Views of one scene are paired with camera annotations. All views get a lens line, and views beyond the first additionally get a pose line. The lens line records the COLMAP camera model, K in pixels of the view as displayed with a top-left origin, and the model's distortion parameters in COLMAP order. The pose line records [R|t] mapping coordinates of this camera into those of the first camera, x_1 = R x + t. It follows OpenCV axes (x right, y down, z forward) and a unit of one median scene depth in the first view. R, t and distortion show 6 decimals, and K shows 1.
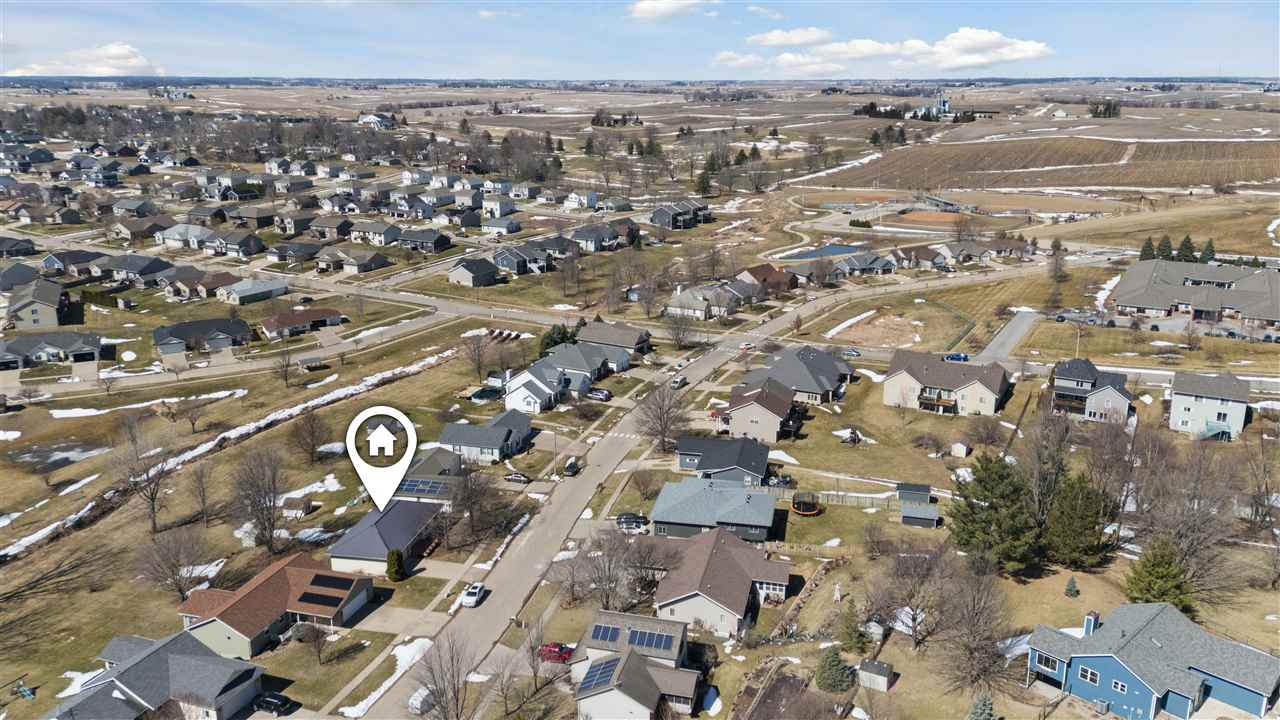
lens RADIAL K [[924.6, 0, 647.0], [0, 924.6, 364.3], [0, 0, 1]] dist [0.092745, -0.098636]
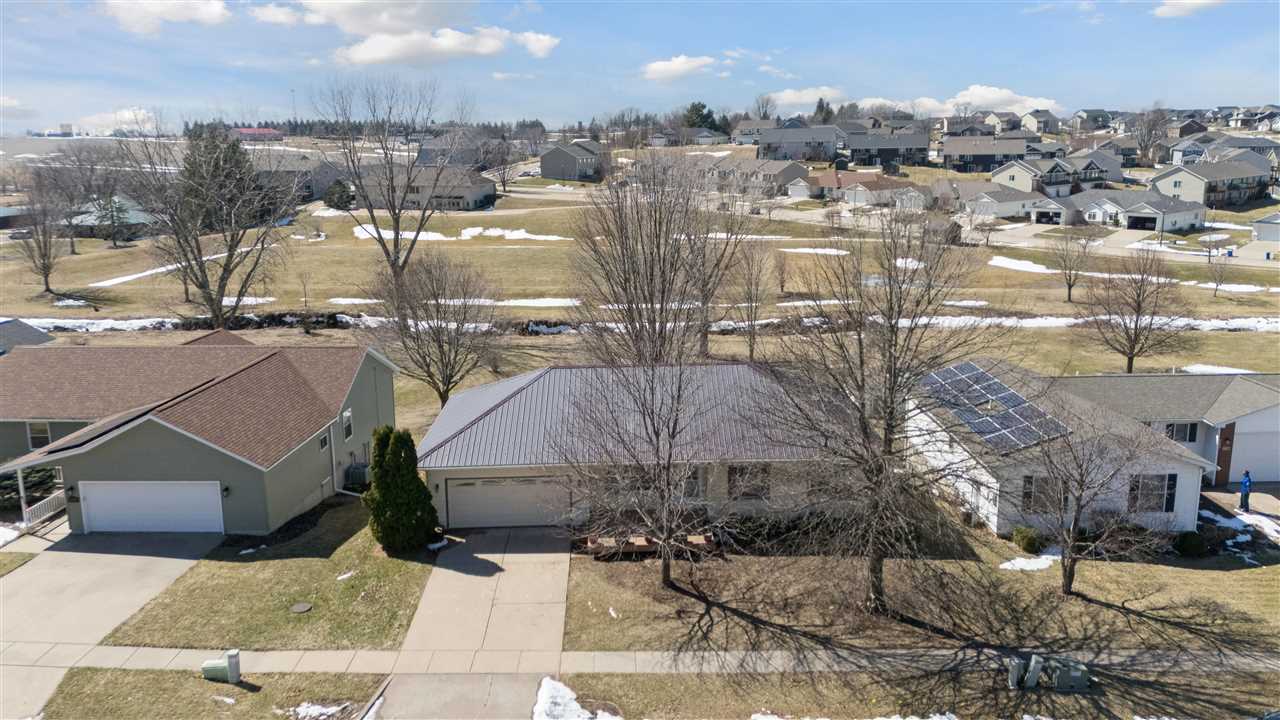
lens RADIAL K [[964.1, 0, 640.0], [0, 964.1, 360.0], [0, 0, 1]] dist [0.029798, 0.001151]
pose [[0.211988, 0.234027, -0.948837, -0.002191], [-0.269680, 0.947214, 0.173375, 0.070001], [0.939326, 0.219129, 0.263910, 0.599106]]
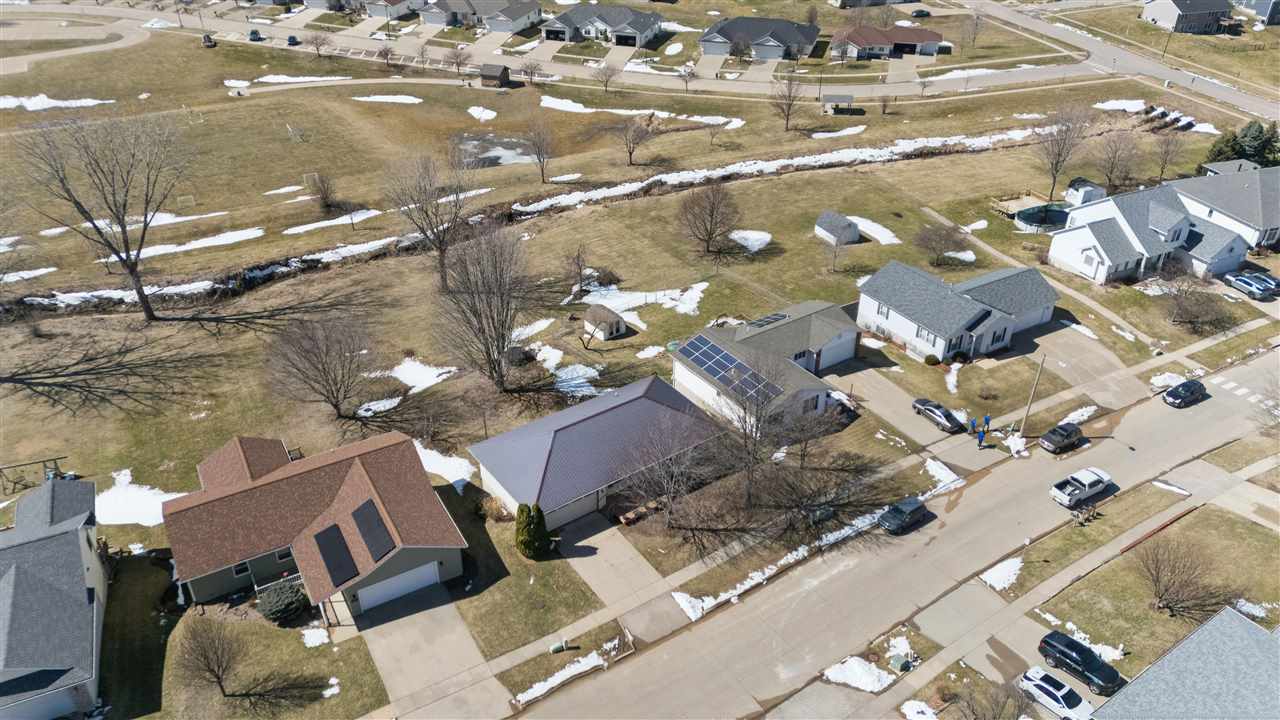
lens RADIAL K [[924.6, 0, 647.0], [0, 924.6, 364.3], [0, 0, 1]] dist [0.092745, -0.098636]
pose [[0.721063, 0.373266, -0.583729, 0.026732], [-0.200195, 0.918787, 0.340224, -0.035193], [0.663317, -0.128464, 0.737230, 0.409534]]
